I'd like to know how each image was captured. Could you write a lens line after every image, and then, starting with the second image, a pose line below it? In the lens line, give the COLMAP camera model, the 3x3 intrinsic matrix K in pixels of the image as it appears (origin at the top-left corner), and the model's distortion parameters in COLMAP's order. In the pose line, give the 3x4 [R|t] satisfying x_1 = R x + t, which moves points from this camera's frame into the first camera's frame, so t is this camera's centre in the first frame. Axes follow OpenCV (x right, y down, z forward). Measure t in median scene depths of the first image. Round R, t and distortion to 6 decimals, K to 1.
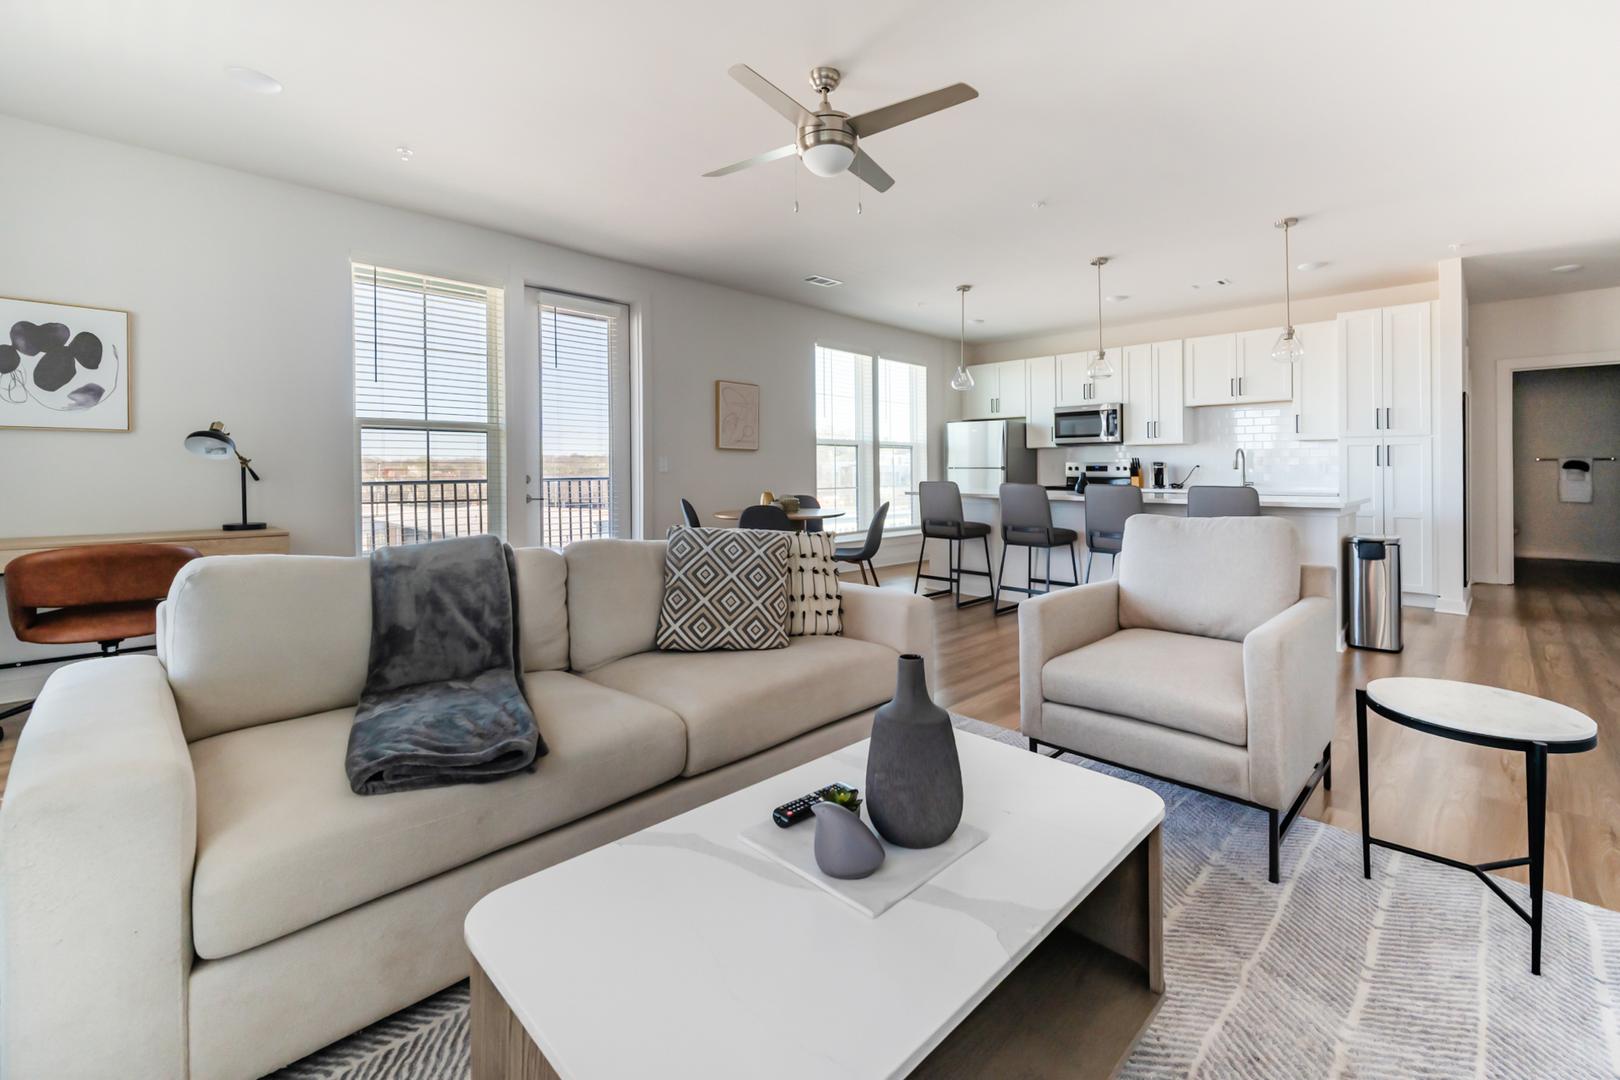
lens RADIAL K [[681.7, 0, 846.9], [0, 681.7, 477.7], [0, 0, 1]] dist [0.001293, 0.000096]
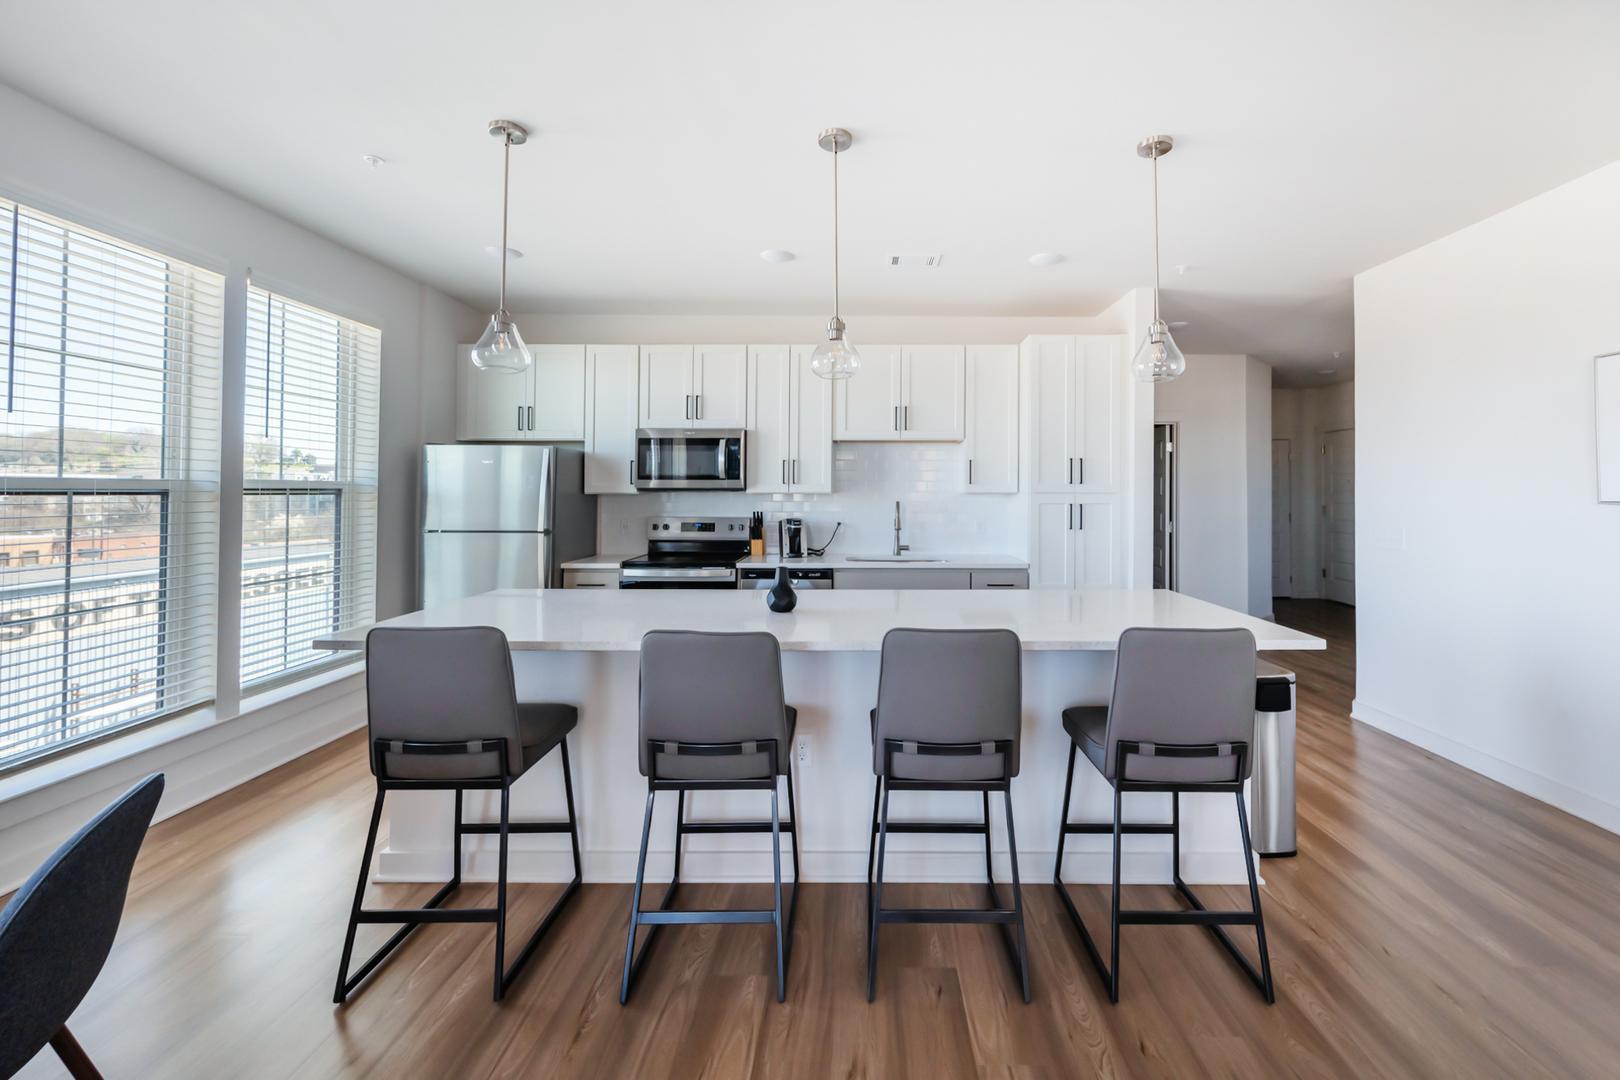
lens RADIAL K [[659.2, 0, 848.5], [0, 659.2, 459.8], [0, 0, 1]] dist [0.000164, 0.000053]
pose [[0.725568, 0.035766, 0.687221, 0.039516], [0.006072, 0.998277, -0.058365, -0.041724], [-0.688124, 0.046520, 0.724100, 0.463993]]
